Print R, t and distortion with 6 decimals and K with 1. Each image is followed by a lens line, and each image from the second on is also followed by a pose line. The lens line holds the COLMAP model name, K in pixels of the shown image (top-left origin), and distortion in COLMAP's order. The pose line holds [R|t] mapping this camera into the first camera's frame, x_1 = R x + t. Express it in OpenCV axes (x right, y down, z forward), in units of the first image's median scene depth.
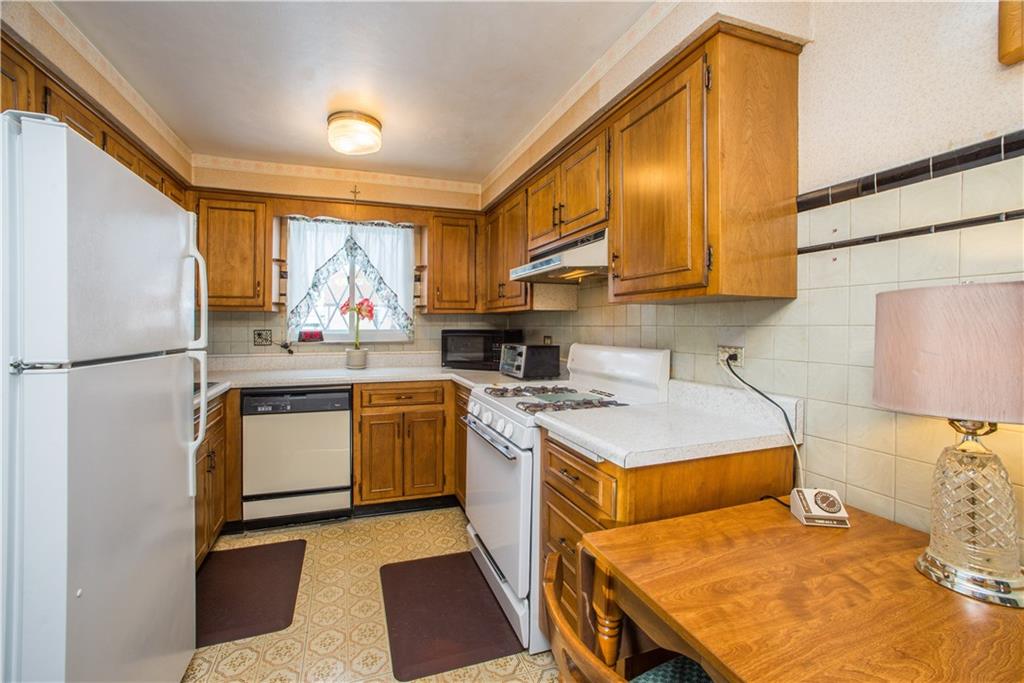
lens RADIAL K [[428.7, 0, 510.2], [0, 428.7, 323.9], [0, 0, 1]] dist [-0.032944, 0.000012]
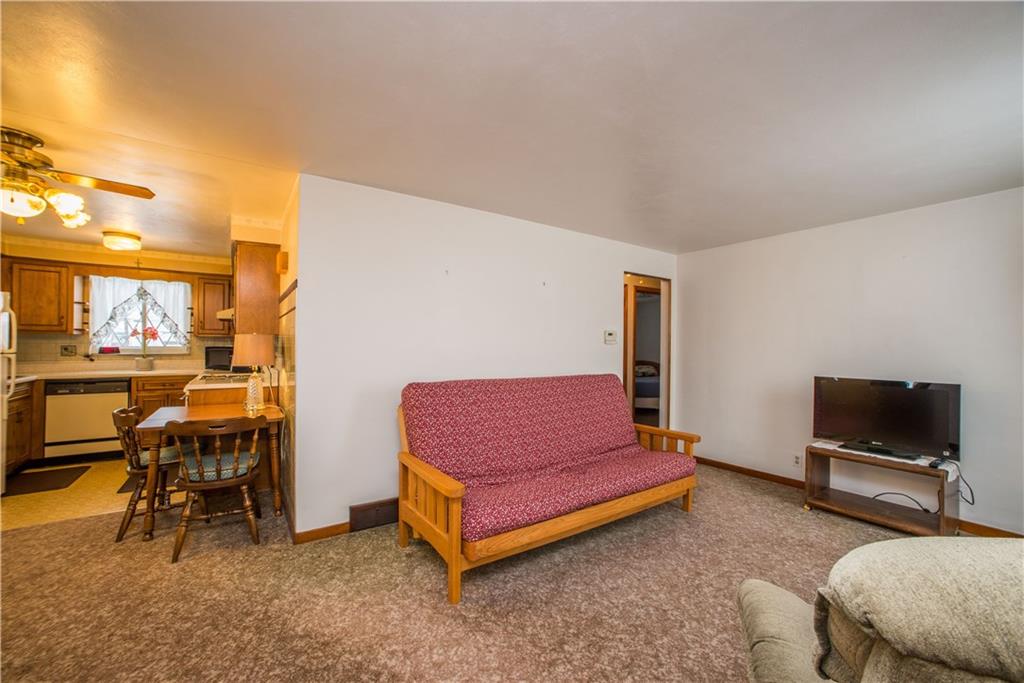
lens RADIAL K [[392.3, 0, 479.1], [0, 392.3, 344.0], [0, 0, 1]] dist [-0.026285, 0.021799]
pose [[0.972983, 0.008382, 0.230725, 0.599806], [-0.008005, 0.999965, -0.002570, -0.001301], [-0.230738, 0.000654, 0.973016, -0.810774]]
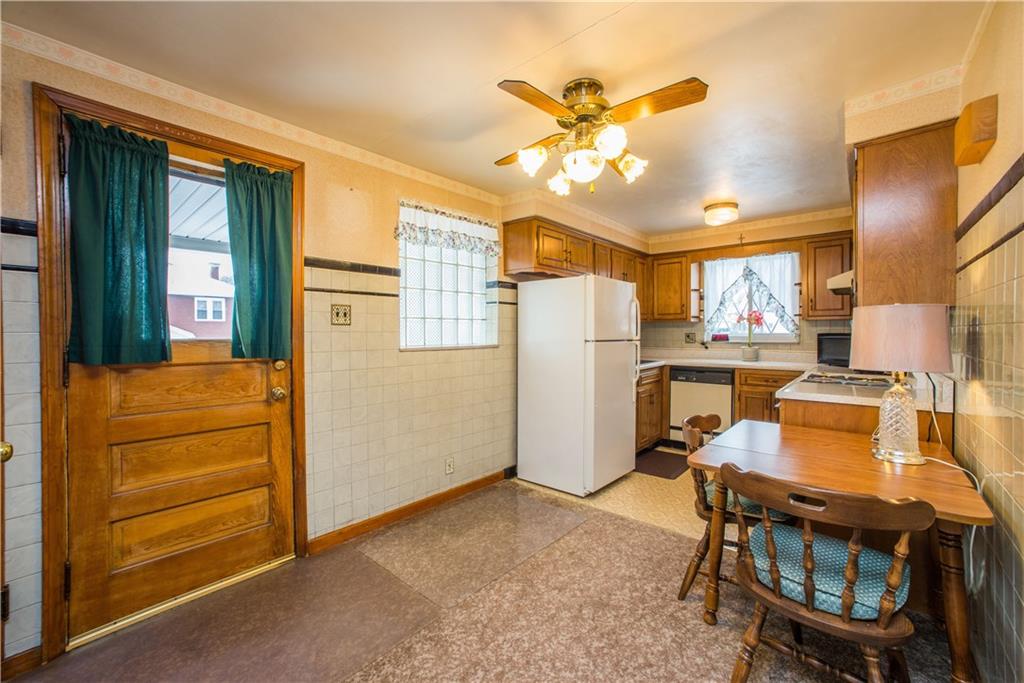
lens RADIAL K [[411.1, 0, 523.5], [0, 411.1, 341.4], [0, 0, 1]] dist [-0.063477, 0.026104]
pose [[0.510995, 0.015556, -0.859443, 0.458022], [0.007940, 0.999708, 0.022815, 0.004963], [0.859547, -0.018483, 0.510722, -0.361006]]
